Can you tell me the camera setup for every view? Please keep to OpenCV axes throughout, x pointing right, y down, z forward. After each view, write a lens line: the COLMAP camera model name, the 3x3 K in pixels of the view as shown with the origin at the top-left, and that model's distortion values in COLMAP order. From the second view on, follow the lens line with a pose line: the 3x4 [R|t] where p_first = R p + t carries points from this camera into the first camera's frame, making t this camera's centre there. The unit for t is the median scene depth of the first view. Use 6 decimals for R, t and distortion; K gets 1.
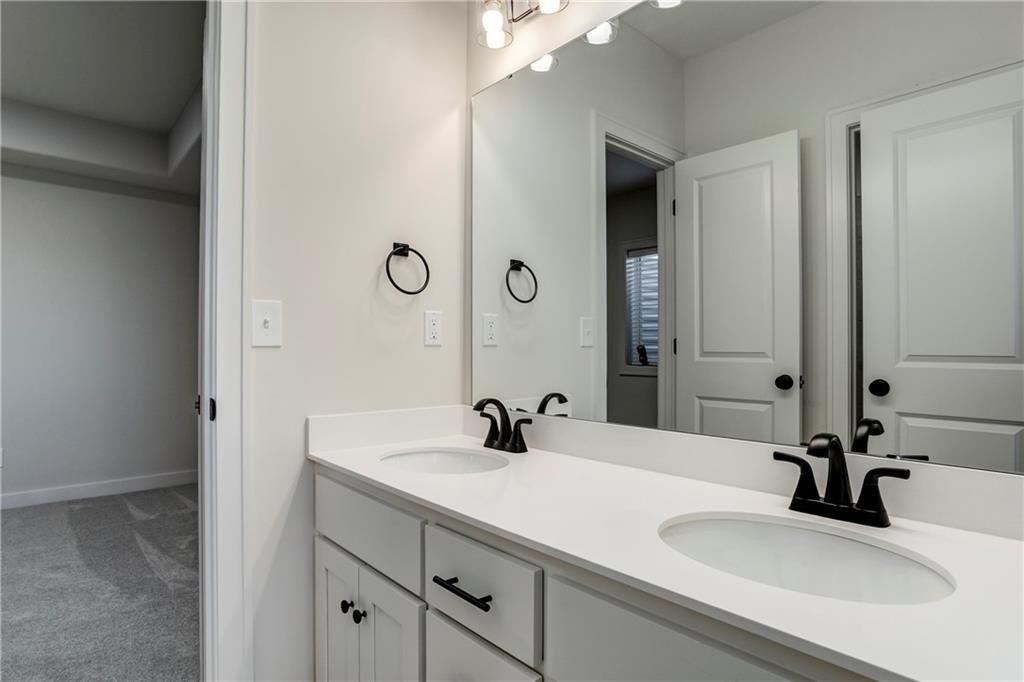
lens RADIAL K [[526.0, 0, 518.4], [0, 526.0, 347.7], [0, 0, 1]] dist [-0.003049, -0.000411]
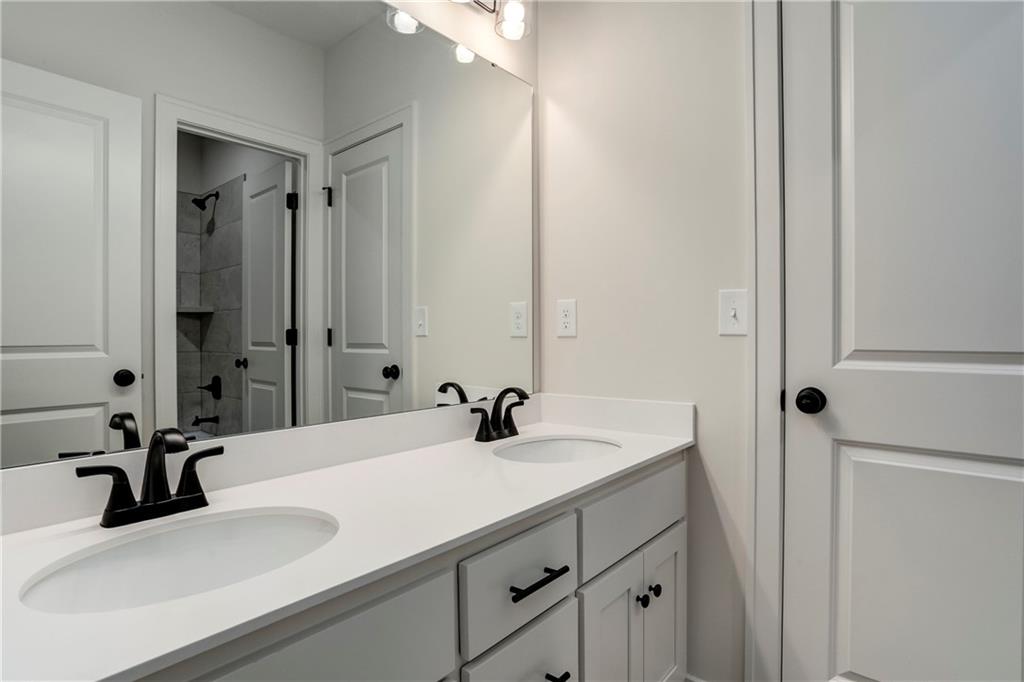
lens RADIAL K [[526.0, 0, 519.7], [0, 526.0, 340.7], [0, 0, 1]] dist [-0.003049, -0.000411]
pose [[-0.153795, 0.009387, 0.988058, -0.603028], [-0.009508, 0.999895, -0.010980, 0.008489], [-0.988057, -0.011084, -0.153689, 0.658758]]
